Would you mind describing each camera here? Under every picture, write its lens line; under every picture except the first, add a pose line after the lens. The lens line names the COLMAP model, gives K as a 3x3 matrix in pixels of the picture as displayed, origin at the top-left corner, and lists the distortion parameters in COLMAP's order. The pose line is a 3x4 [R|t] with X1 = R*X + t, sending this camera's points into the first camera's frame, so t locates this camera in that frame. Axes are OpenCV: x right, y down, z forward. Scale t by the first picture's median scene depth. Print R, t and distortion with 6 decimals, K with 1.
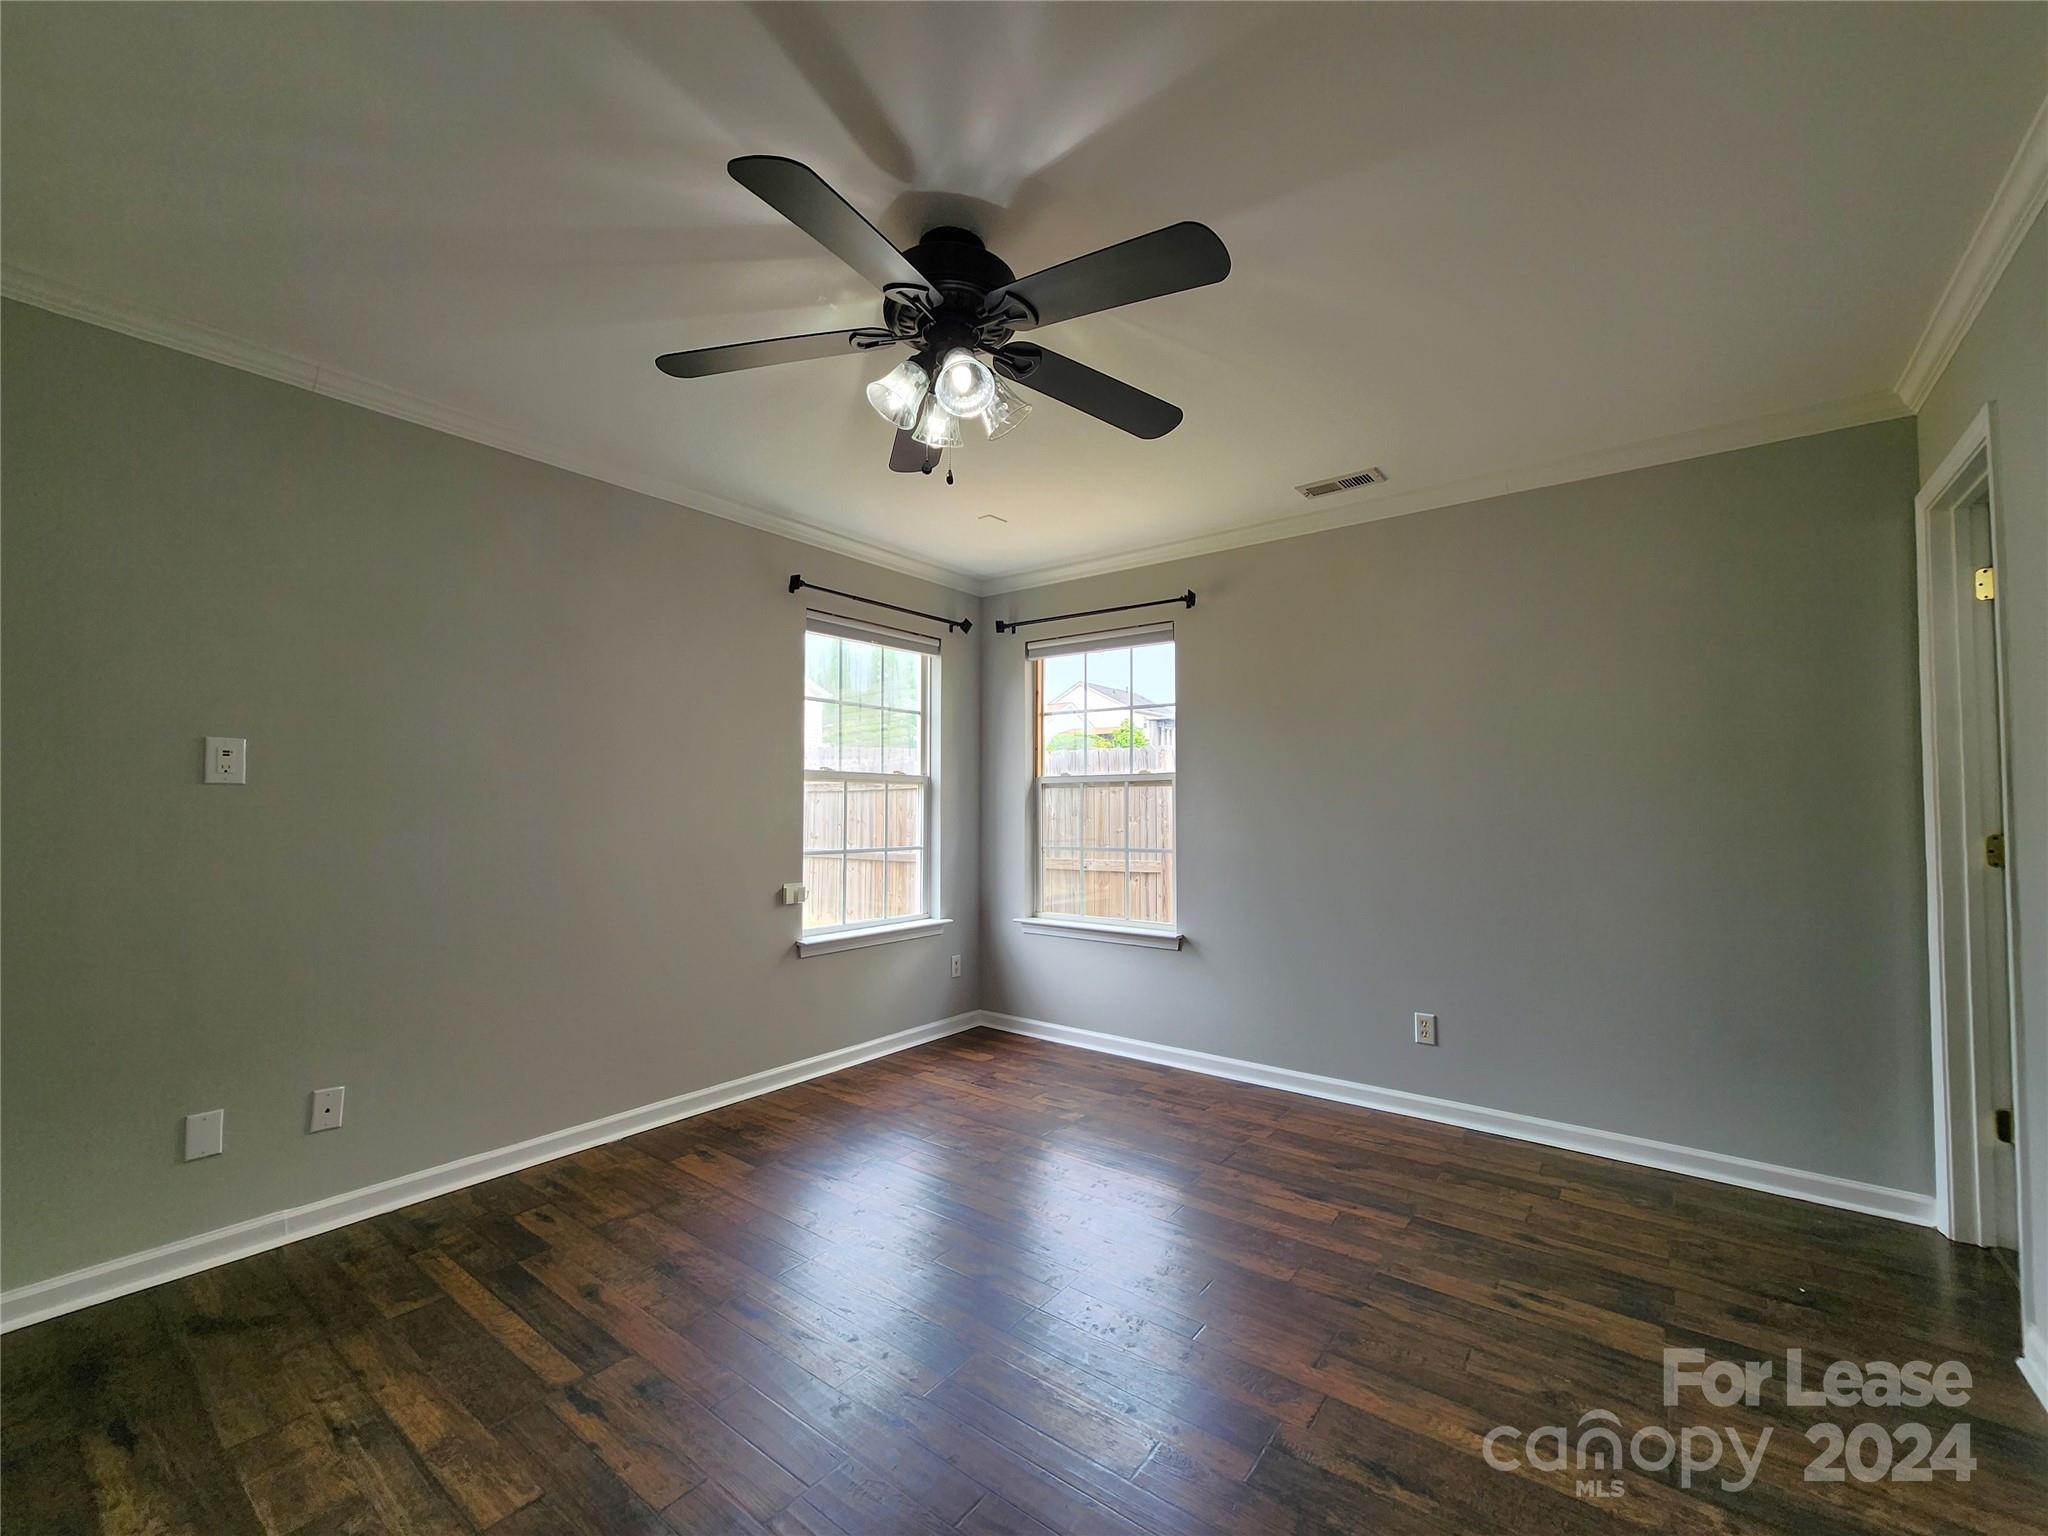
lens RADIAL K [[833.6, 0, 1024.0], [0, 833.6, 768.0], [0, 0, 1]] dist [0.000631, 0.000268]
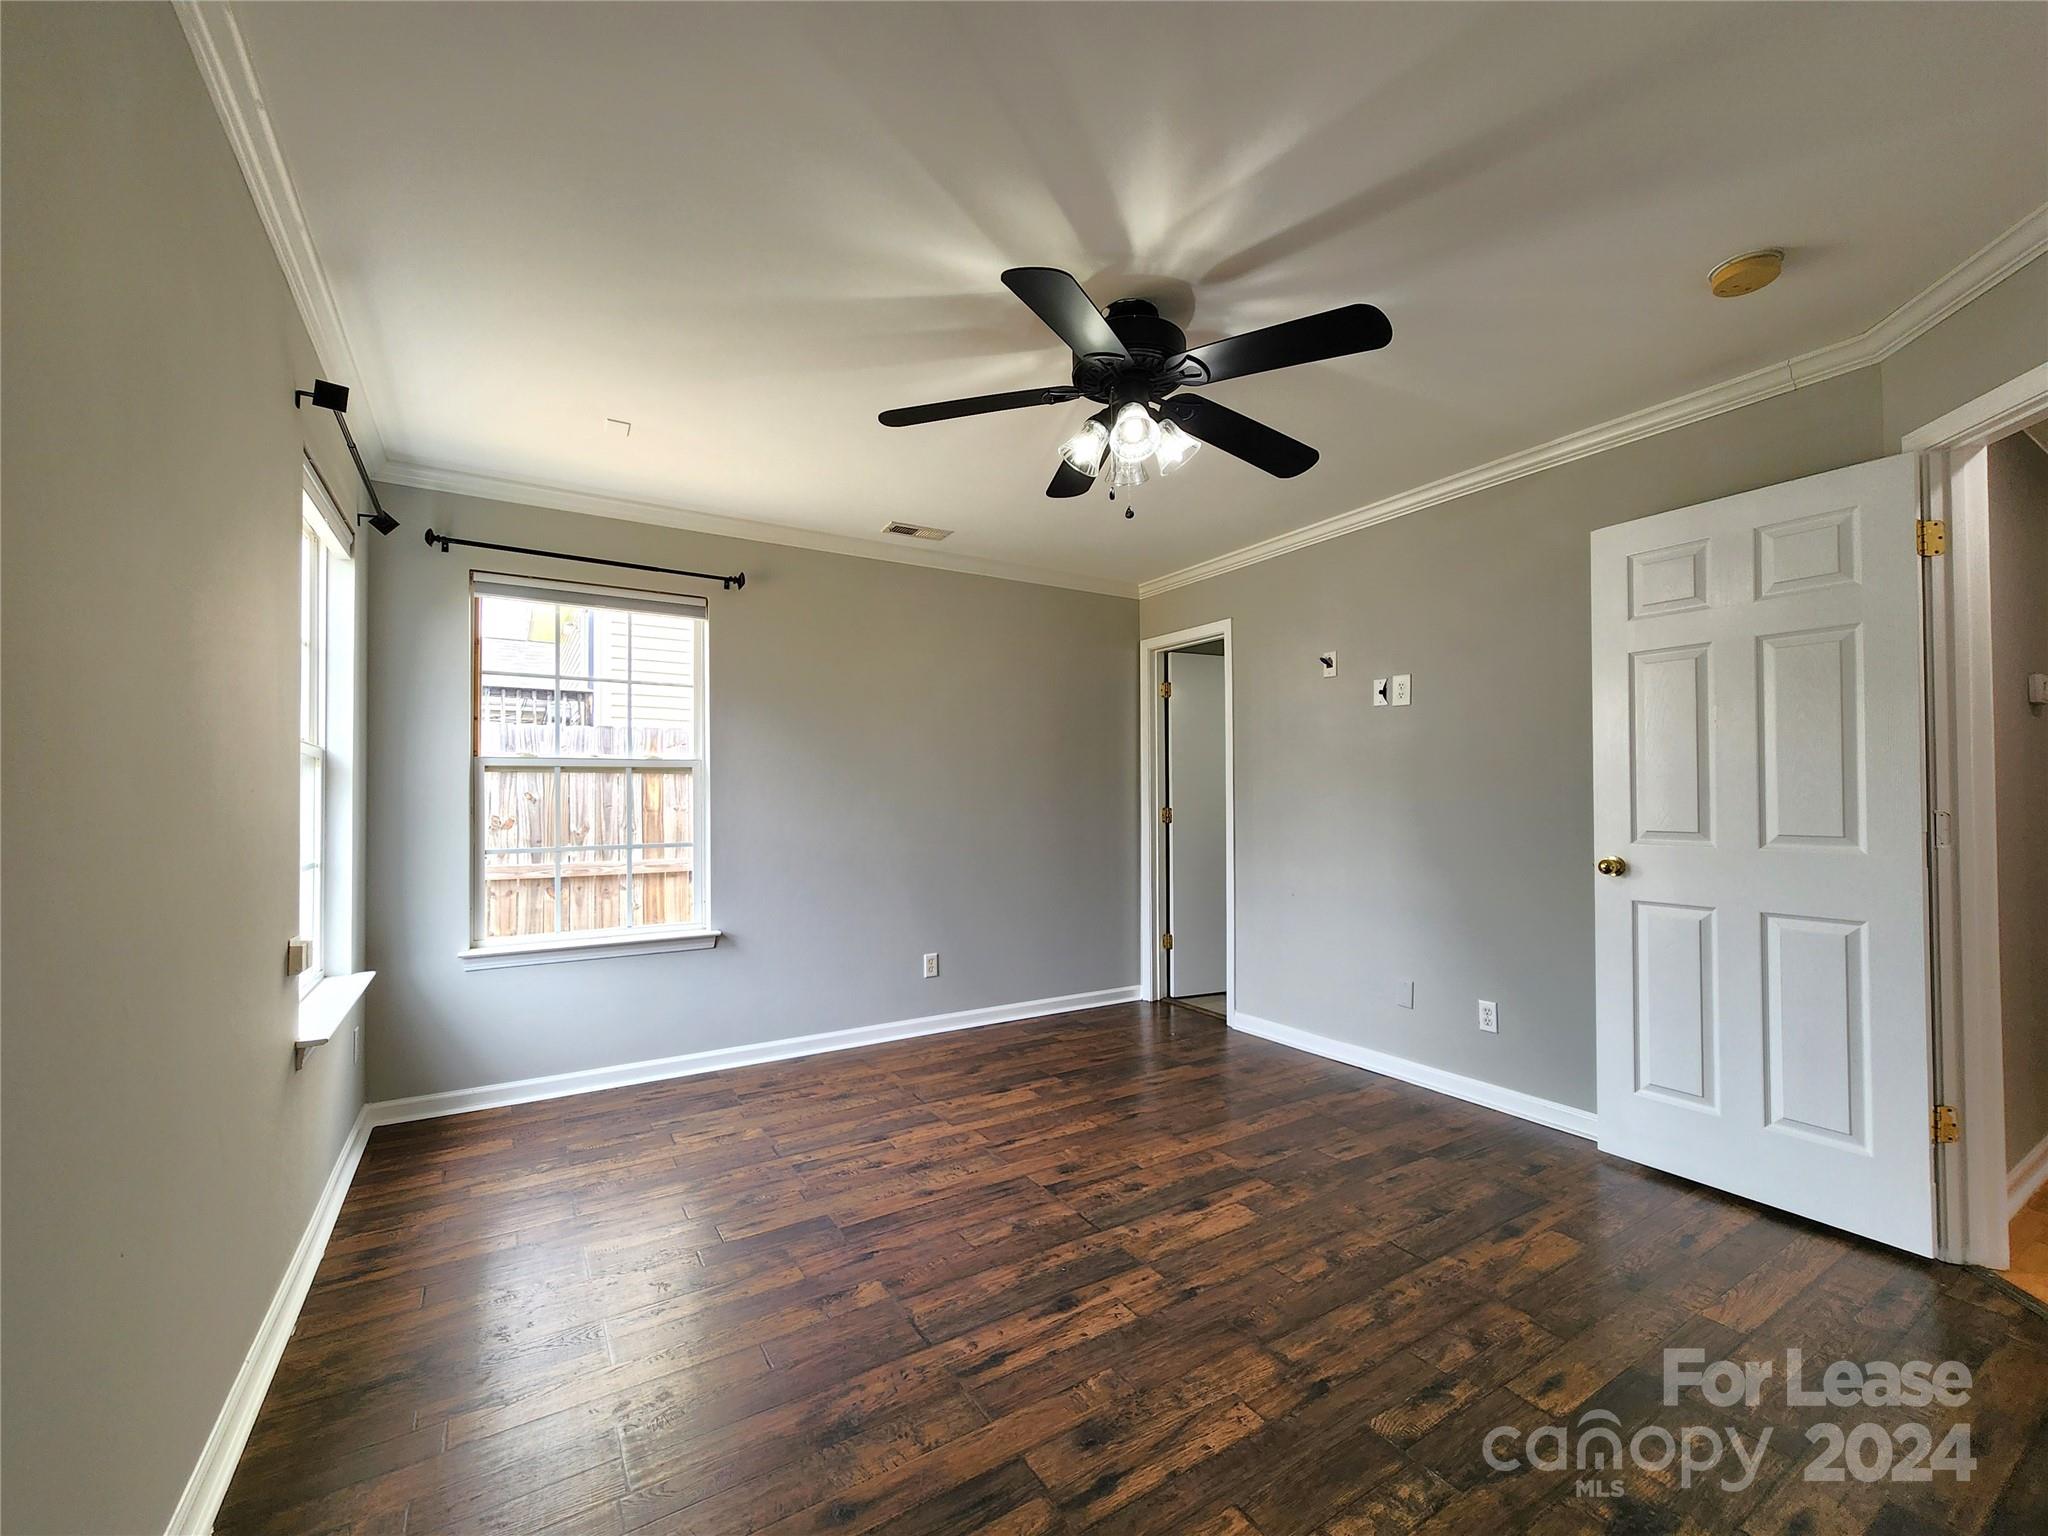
lens RADIAL K [[837.8, 0, 1028.0], [0, 837.8, 775.5], [0, 0, 1]] dist [-0.000200, -0.000248]
pose [[0.358125, 0.019937, 0.933461, -0.644868], [-0.038203, 0.999248, -0.006685, 0.017282], [-0.932892, -0.033267, 0.358617, 0.368378]]
